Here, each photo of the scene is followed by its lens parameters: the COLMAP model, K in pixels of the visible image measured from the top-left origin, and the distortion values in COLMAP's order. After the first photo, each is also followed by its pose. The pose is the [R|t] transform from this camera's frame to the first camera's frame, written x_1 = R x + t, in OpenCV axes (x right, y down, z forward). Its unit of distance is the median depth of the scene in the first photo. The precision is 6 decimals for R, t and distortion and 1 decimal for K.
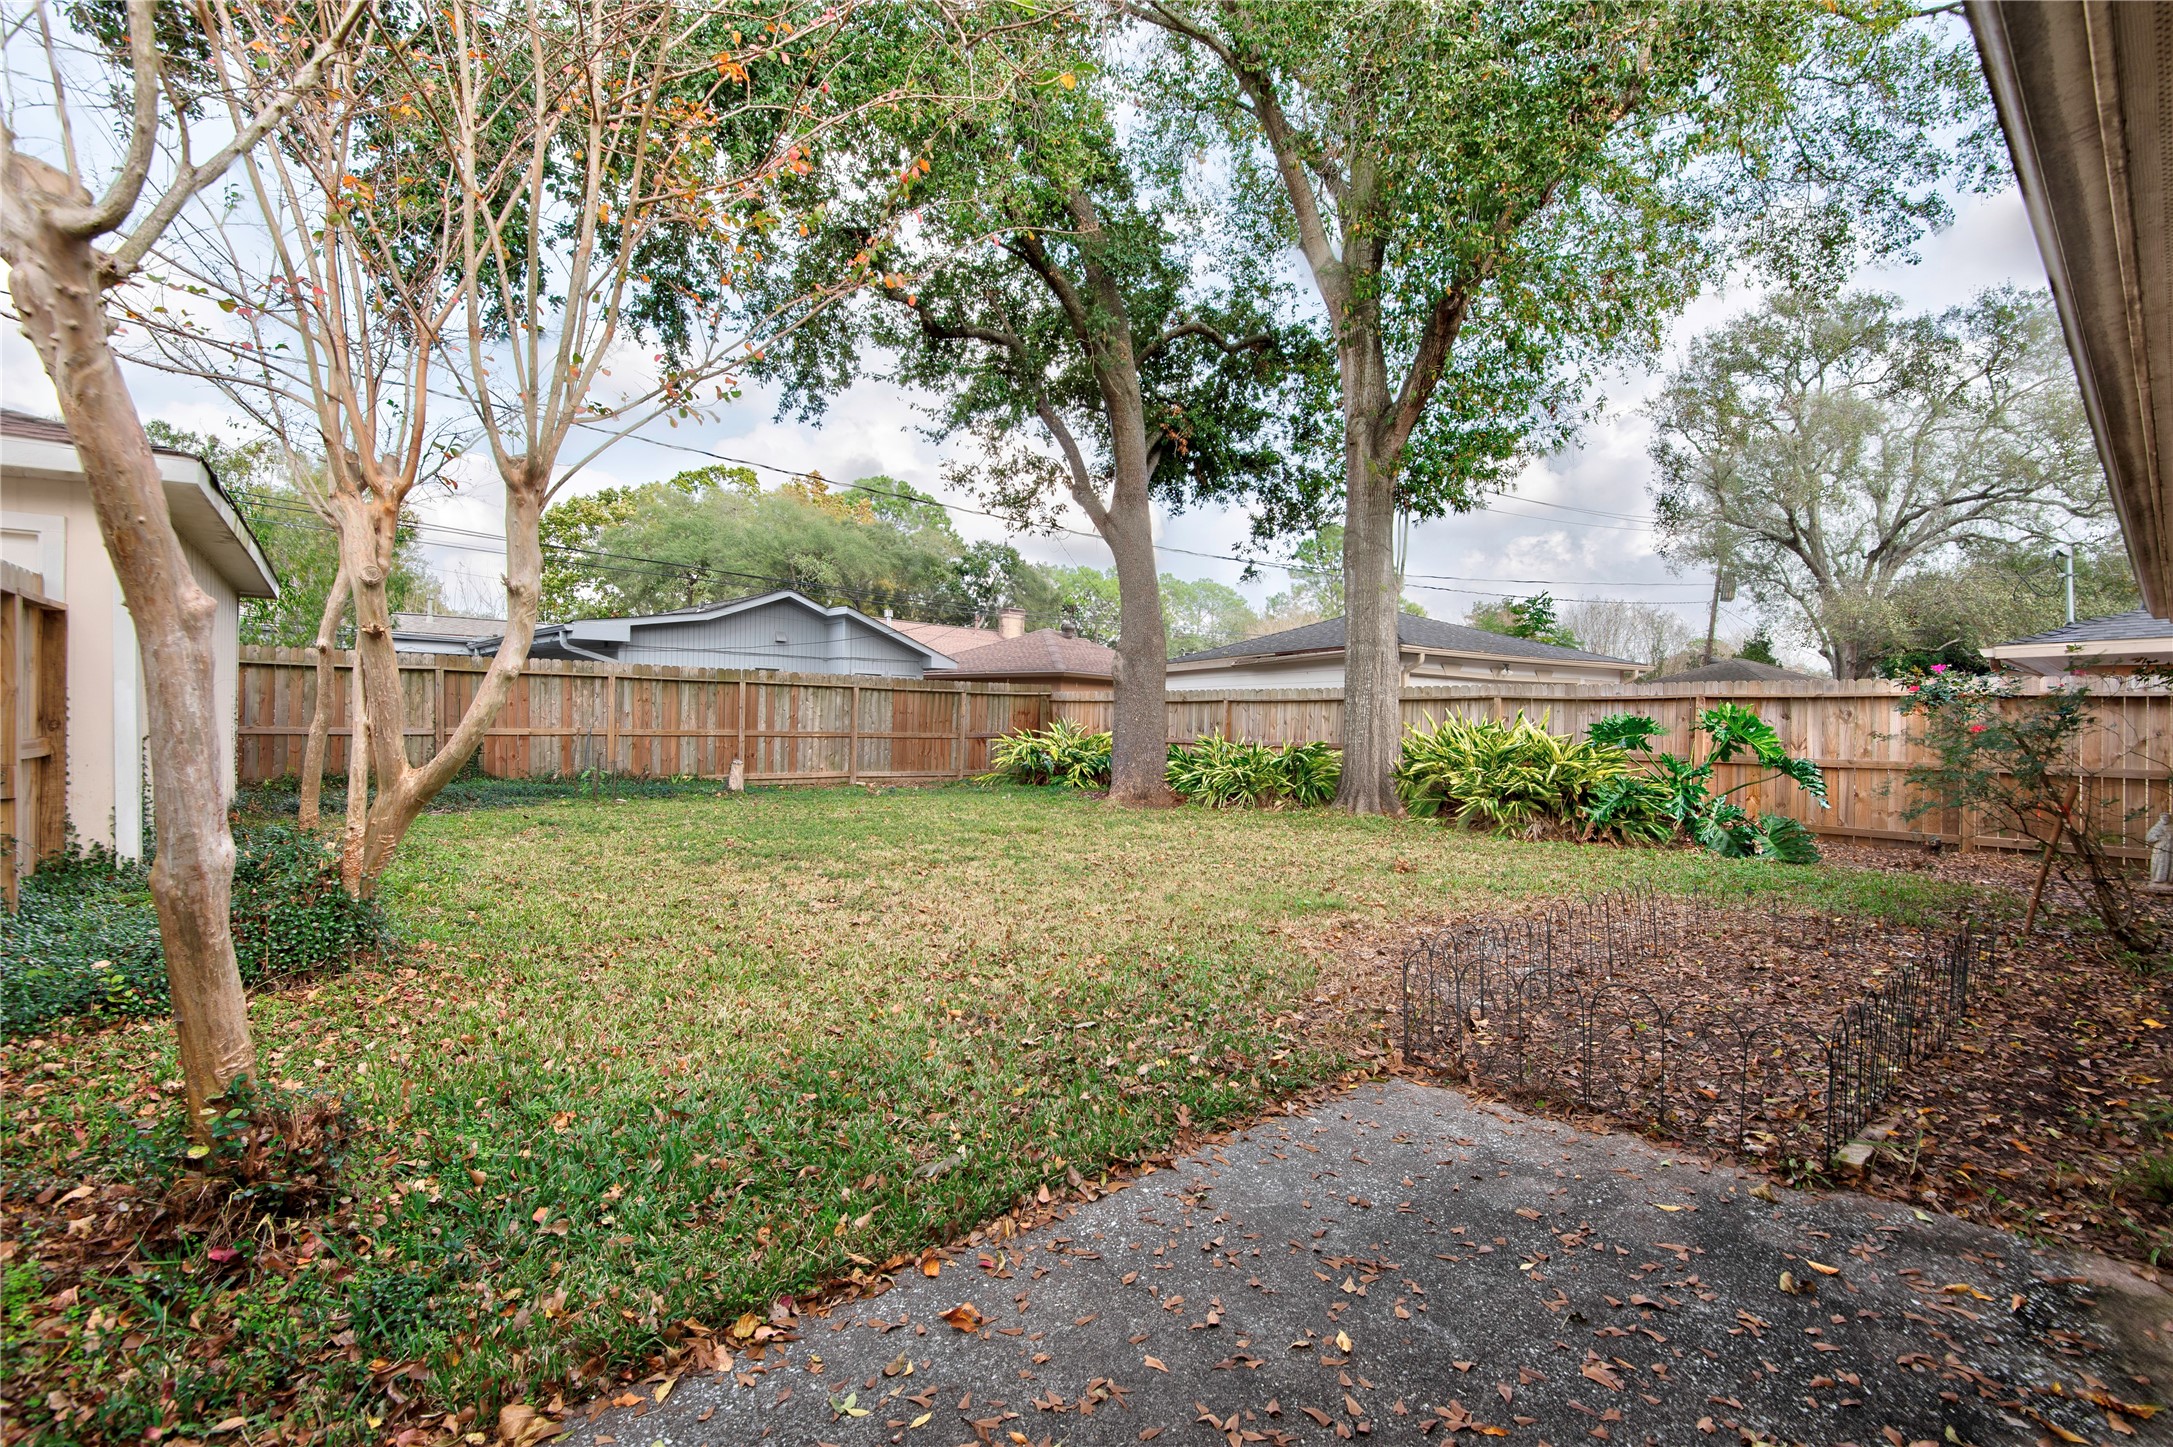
lens RADIAL K [[999.4, 0, 1091.0], [0, 999.4, 719.2], [0, 0, 1]] dist [0.011024, -0.000389]
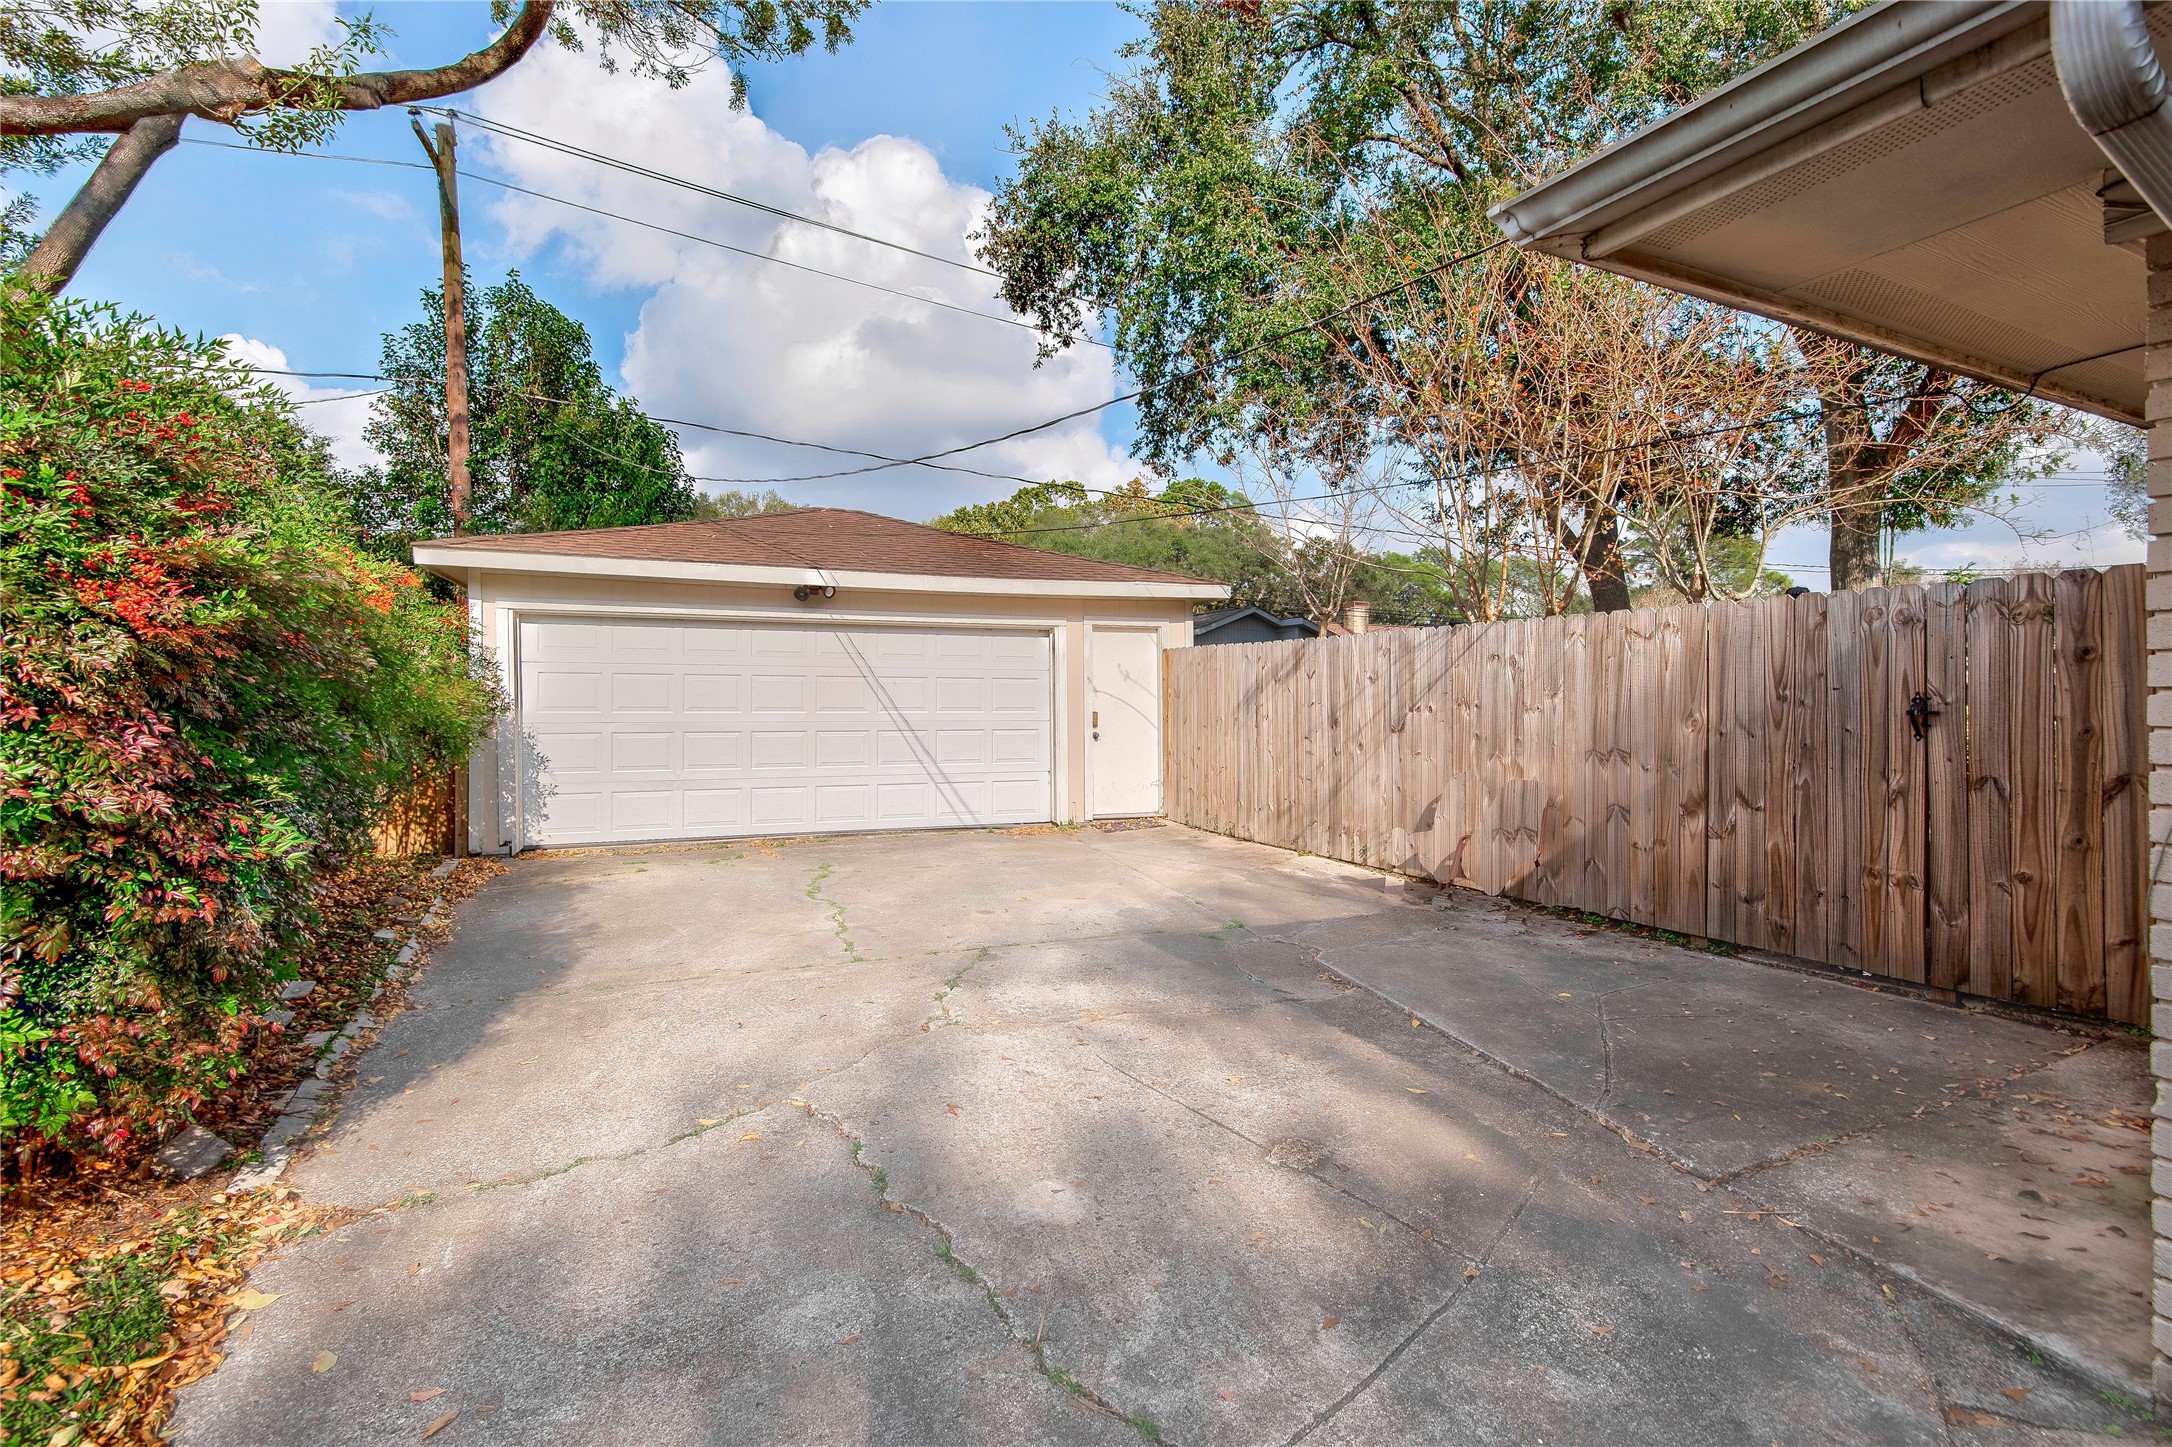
lens RADIAL K [[999.0, 0, 1085.8], [0, 999.0, 713.5], [0, 0, 1]] dist [0.011024, -0.000389]
pose [[0.960170, -0.002630, -0.279404, -0.258227], [0.003448, 0.999991, 0.002439, -0.001748], [0.279395, -0.003305, 0.960171, -0.397233]]
